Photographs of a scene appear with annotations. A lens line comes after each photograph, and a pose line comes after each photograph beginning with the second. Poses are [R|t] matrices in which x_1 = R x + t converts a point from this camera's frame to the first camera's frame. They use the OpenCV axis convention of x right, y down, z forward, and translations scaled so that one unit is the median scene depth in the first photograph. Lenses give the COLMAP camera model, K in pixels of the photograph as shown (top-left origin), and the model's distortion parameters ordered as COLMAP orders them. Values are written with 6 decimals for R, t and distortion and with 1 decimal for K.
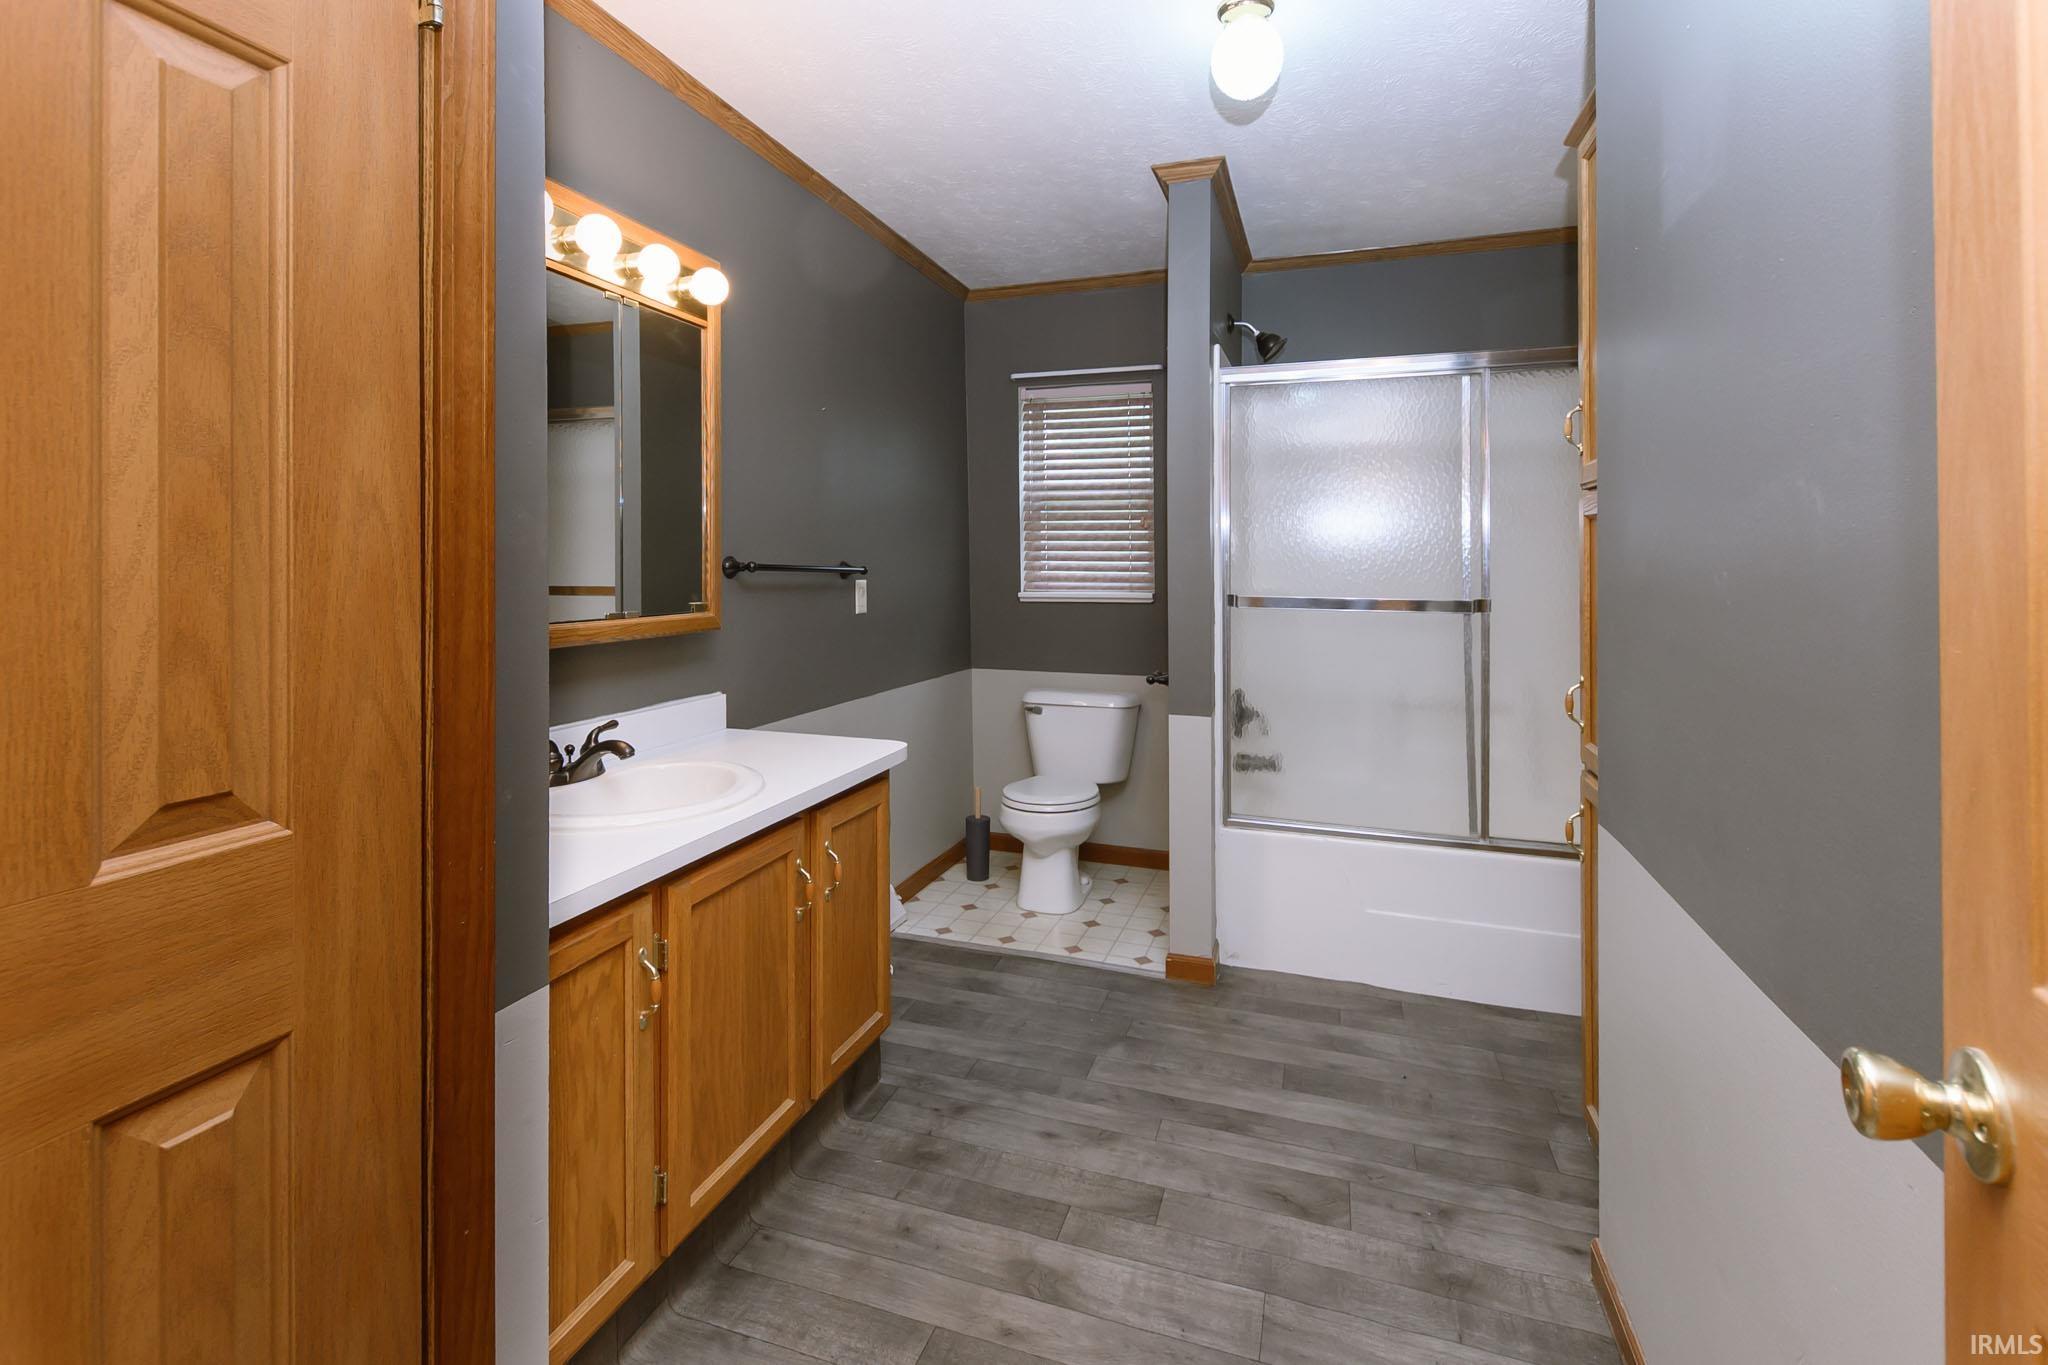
lens RADIAL K [[874.7, 0, 1035.3], [0, 874.7, 670.1], [0, 0, 1]] dist [0.001417, -0.003967]
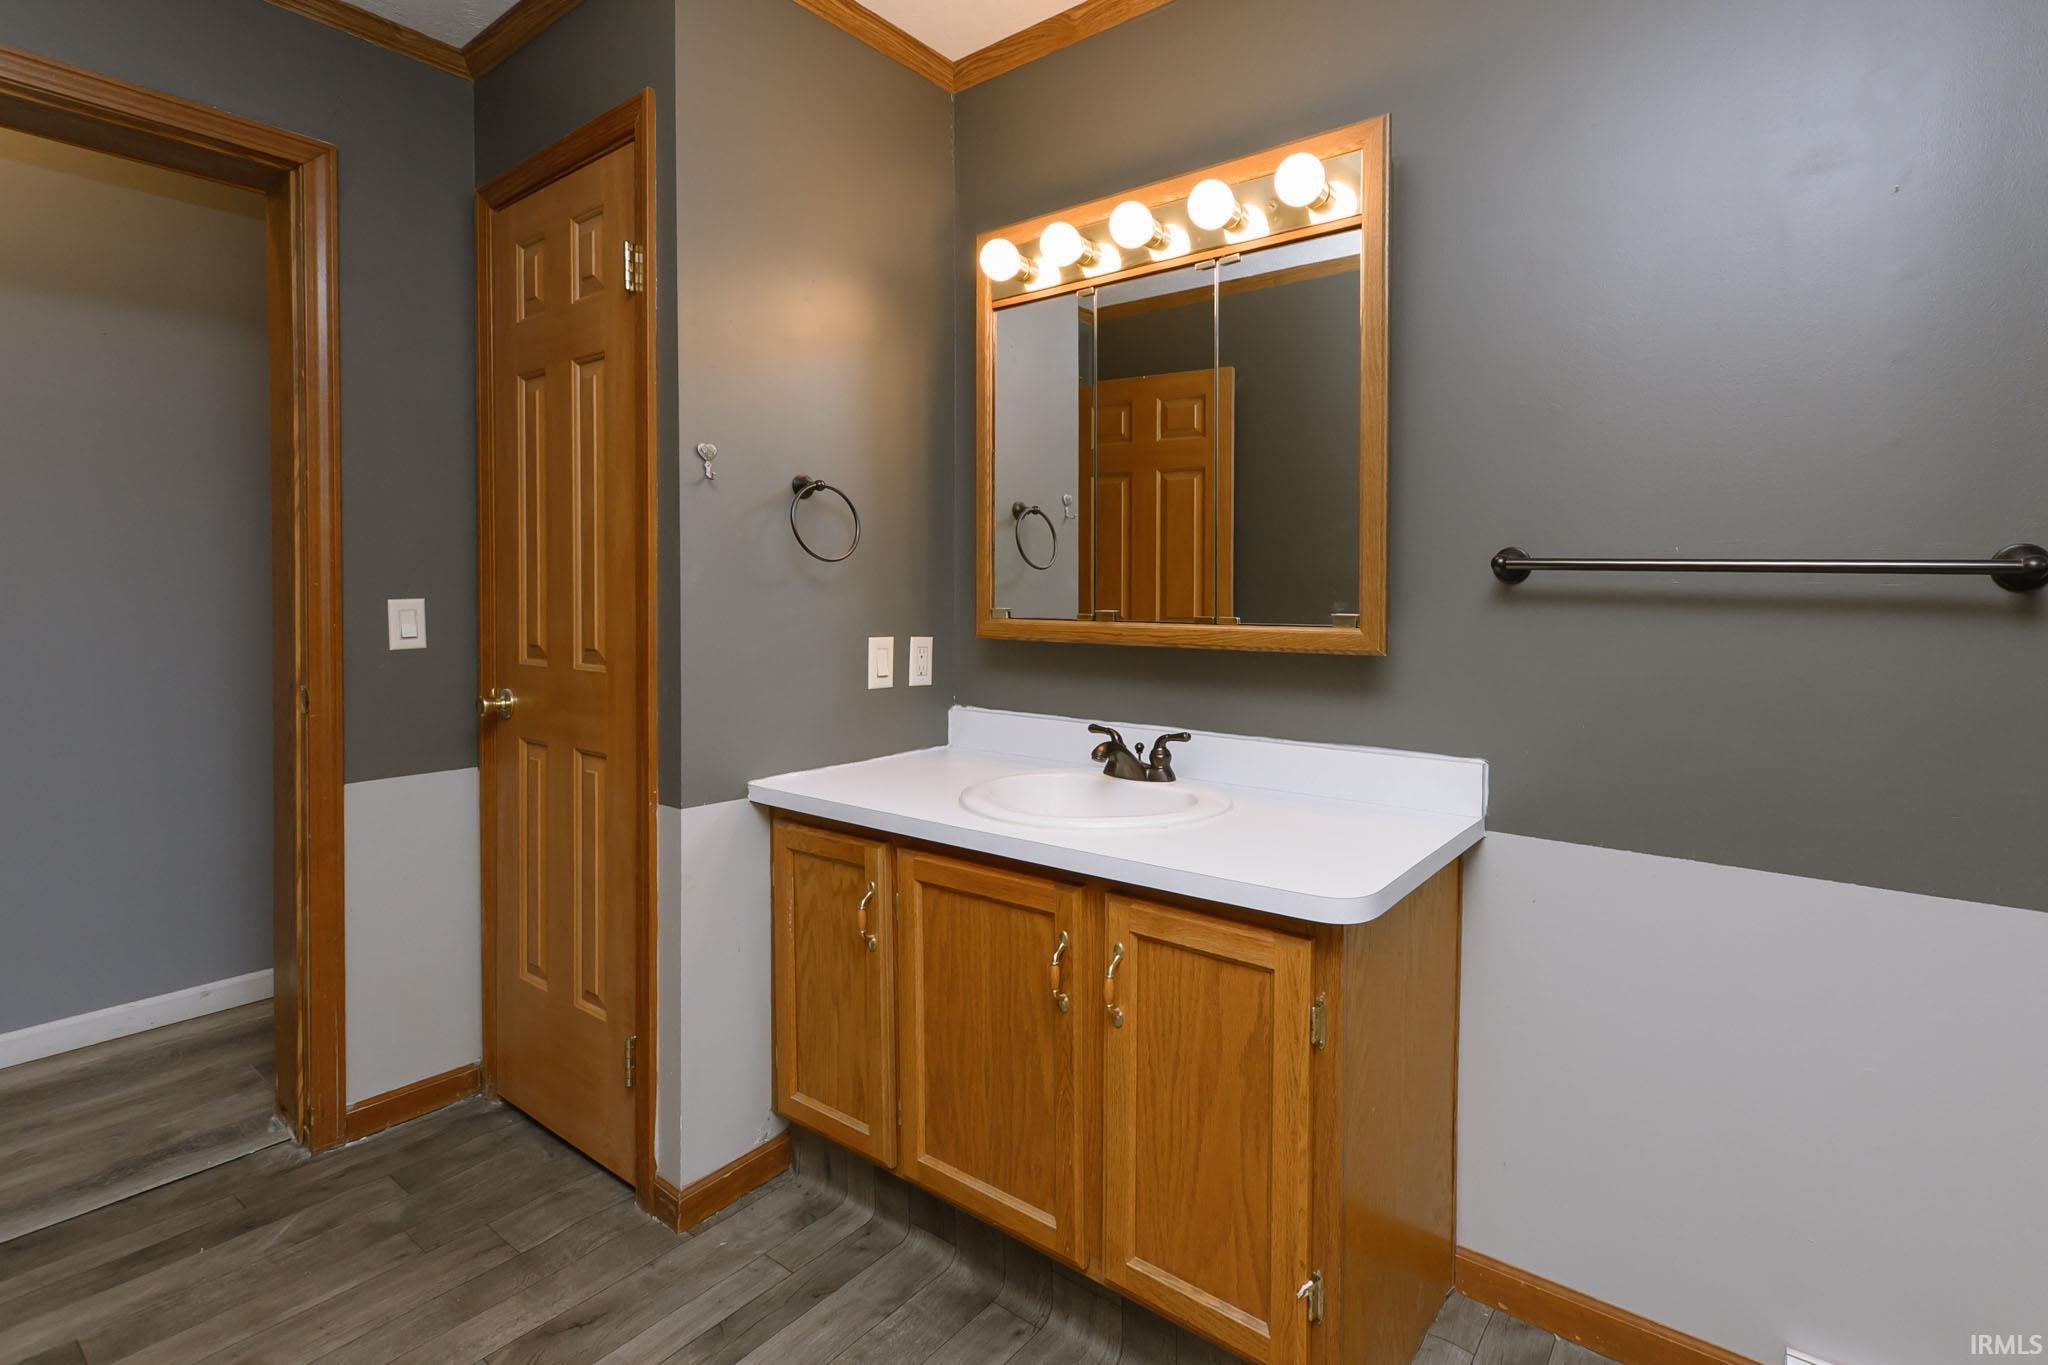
lens RADIAL K [[874.7, 0, 1035.3], [0, 874.7, 670.1], [0, 0, 1]] dist [0.001417, -0.003967]
pose [[-0.288053, 0.077531, -0.954471, 0.456613], [-0.121492, 0.985704, 0.116733, -0.100143], [0.949876, 0.149586, -0.274516, 1.138524]]
